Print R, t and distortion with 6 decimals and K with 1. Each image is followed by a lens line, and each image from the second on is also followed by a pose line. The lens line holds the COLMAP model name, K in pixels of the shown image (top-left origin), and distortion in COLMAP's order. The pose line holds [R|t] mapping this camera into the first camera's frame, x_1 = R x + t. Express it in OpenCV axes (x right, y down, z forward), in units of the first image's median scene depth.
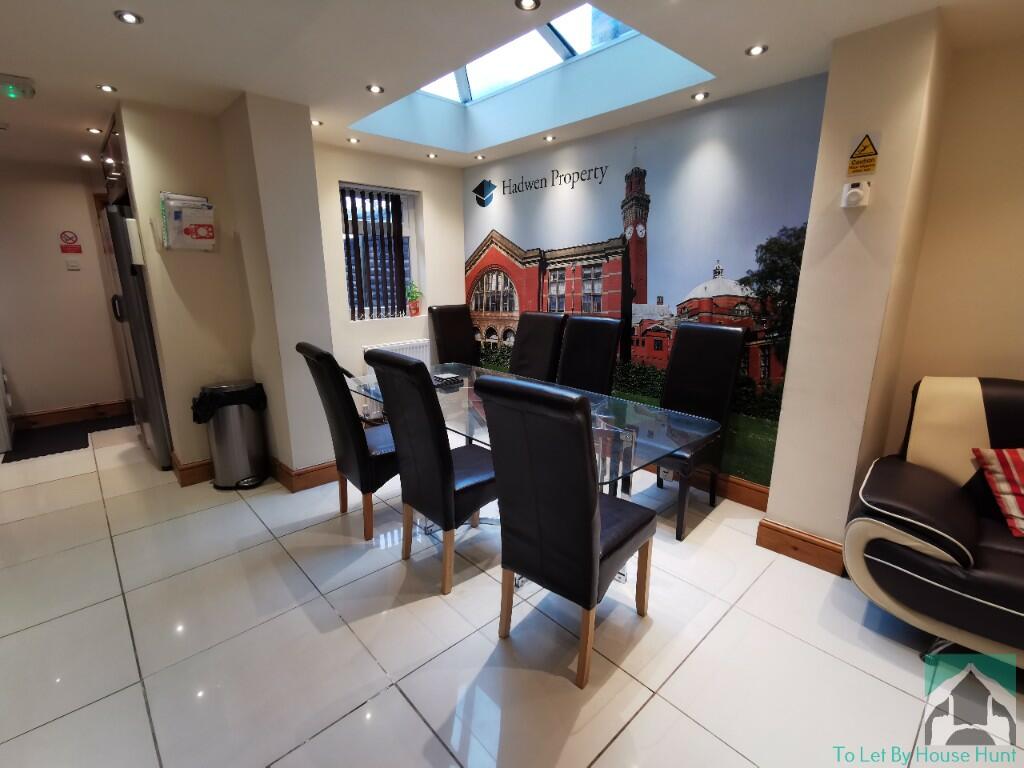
lens RADIAL K [[465.4, 0, 512.0], [0, 465.4, 384.0], [0, 0, 1]] dist [0.000841, -0.008786]
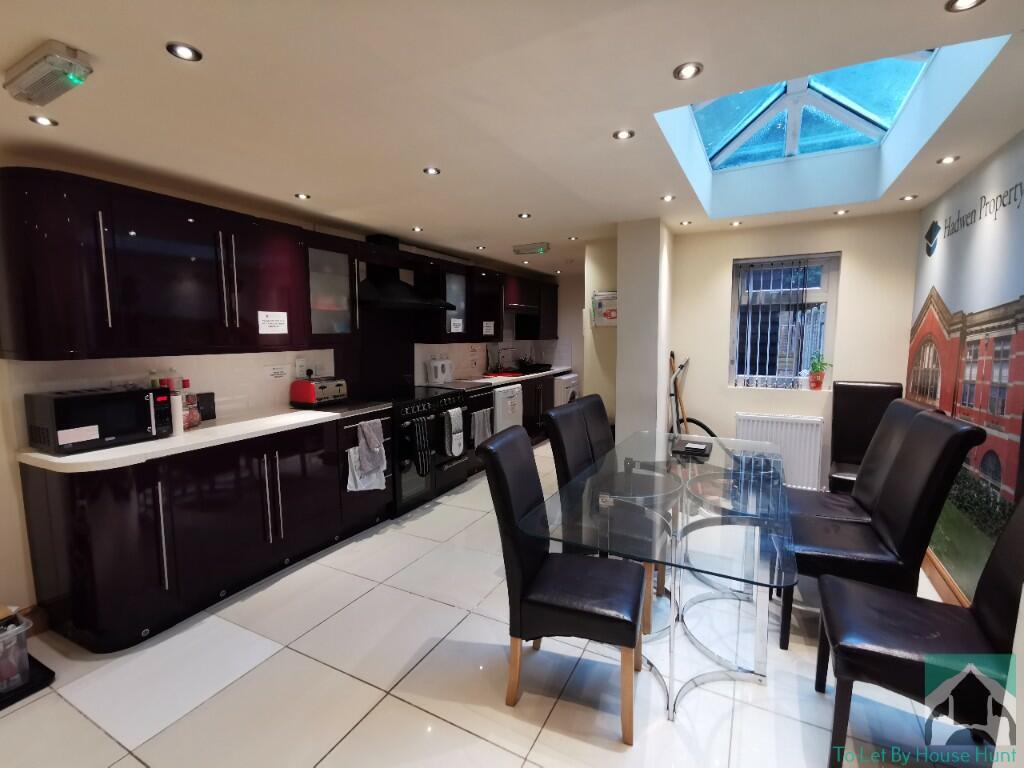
lens RADIAL K [[472.0, 0, 512.0], [0, 472.0, 384.0], [0, 0, 1]] dist [-0.009350, 0.000092]
pose [[0.329060, 0.099065, -0.939098, 0.502506], [-0.210030, 0.977250, 0.029495, -0.073563], [0.920656, 0.187533, 0.342381, 0.194454]]
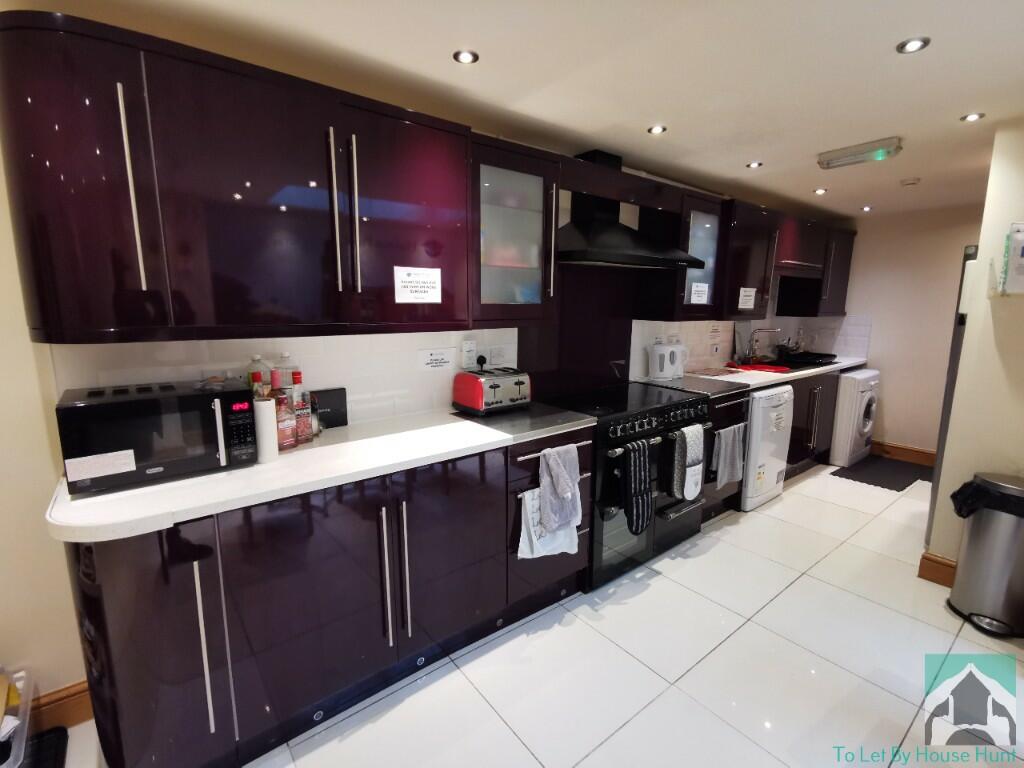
lens RADIAL K [[472.0, 0, 512.0], [0, 472.0, 384.0], [0, 0, 1]] dist [-0.009350, 0.000092]
pose [[-0.085801, 0.164373, -0.982659, 0.102652], [-0.229991, 0.956390, 0.180061, -0.079804], [0.969403, 0.241453, -0.044255, 0.218747]]
